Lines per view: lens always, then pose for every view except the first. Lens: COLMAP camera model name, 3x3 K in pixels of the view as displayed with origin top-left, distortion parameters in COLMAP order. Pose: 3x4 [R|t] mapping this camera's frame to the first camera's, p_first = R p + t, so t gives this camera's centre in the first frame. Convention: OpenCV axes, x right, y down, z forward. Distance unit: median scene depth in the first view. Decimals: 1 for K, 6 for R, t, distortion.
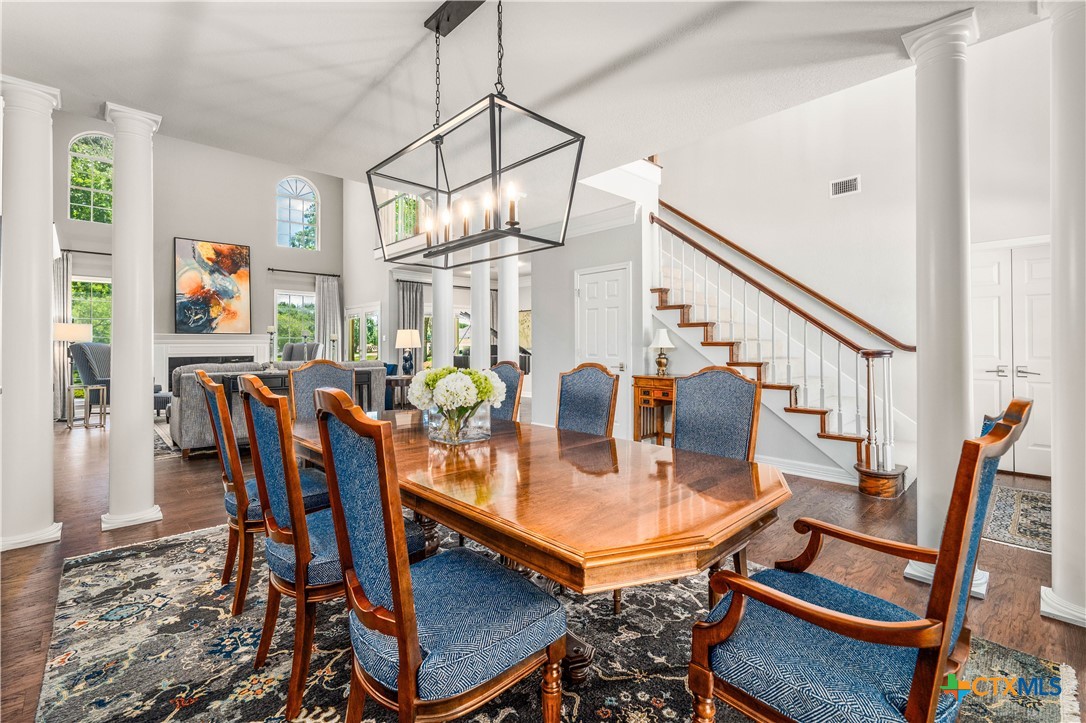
lens RADIAL K [[479.2, 0, 548.8], [0, 479.2, 343.4], [0, 0, 1]] dist [-0.003404, -0.000343]
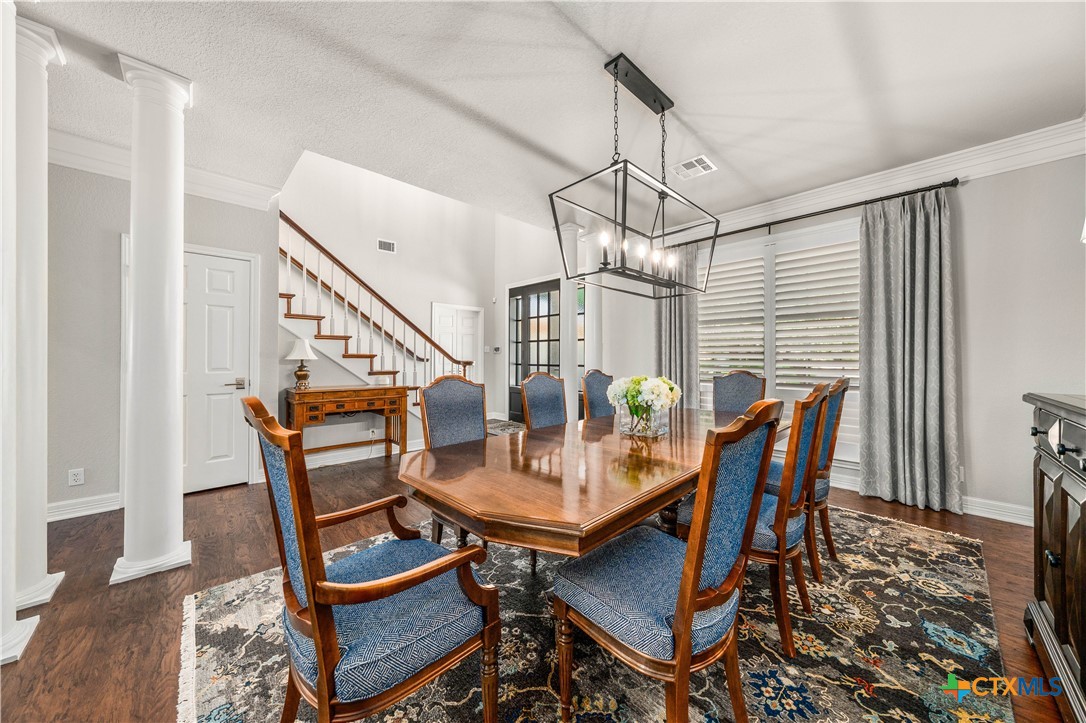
lens RADIAL K [[372.9, 0, 543.9], [0, 372.9, 357.8], [0, 0, 1]] dist [-0.008054, 0.000386]
pose [[0.003919, 0.001791, 0.999991, -1.456019], [-0.007576, 0.999970, -0.001762, 0.008262], [-0.999964, -0.007569, 0.003933, 1.570016]]
